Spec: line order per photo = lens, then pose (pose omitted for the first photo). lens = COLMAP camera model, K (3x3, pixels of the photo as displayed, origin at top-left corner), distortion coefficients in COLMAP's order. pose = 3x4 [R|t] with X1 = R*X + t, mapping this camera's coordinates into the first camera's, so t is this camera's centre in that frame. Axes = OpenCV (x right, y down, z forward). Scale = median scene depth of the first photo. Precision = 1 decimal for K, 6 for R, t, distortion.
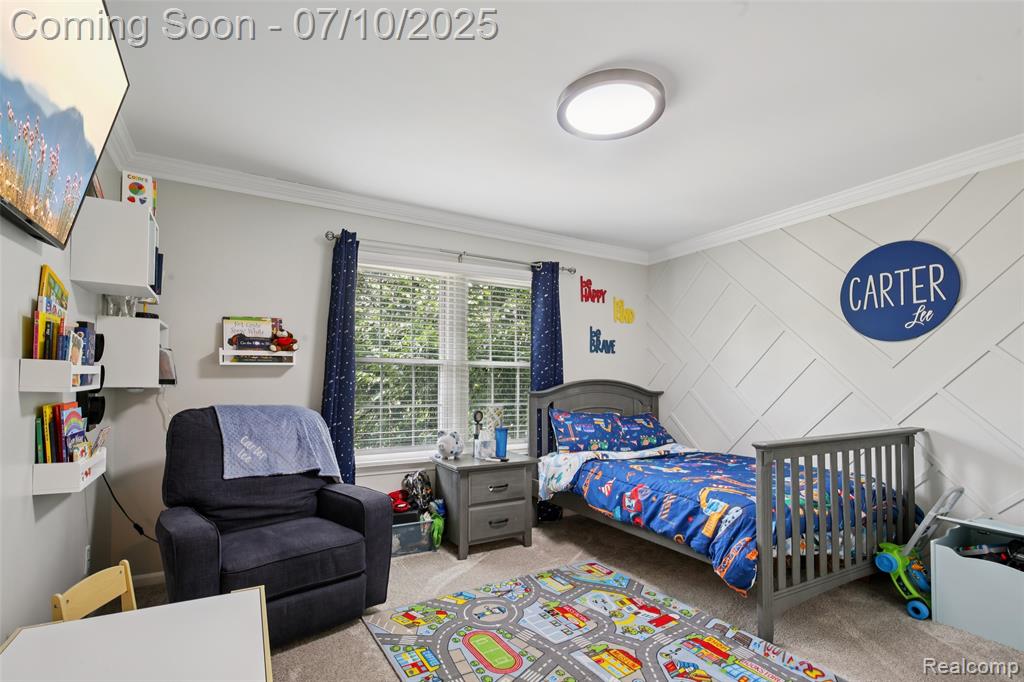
lens RADIAL K [[470.4, 0, 512.5], [0, 470.4, 370.3], [0, 0, 1]] dist [0.000309, 0.000909]
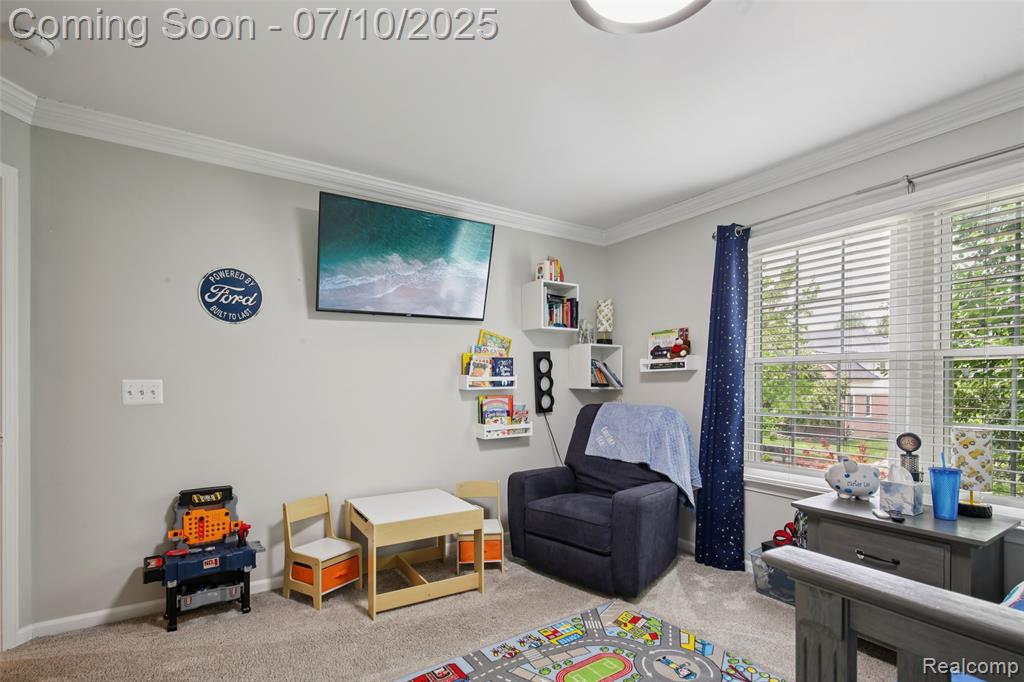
lens RADIAL K [[470.4, 0, 502.7], [0, 470.4, 380.7], [0, 0, 1]] dist [0.000309, 0.000909]
pose [[0.052858, -0.010127, -0.998551, 0.647147], [0.021816, 0.999722, -0.008984, 0.015628], [0.998364, -0.021310, 0.053064, 0.570822]]
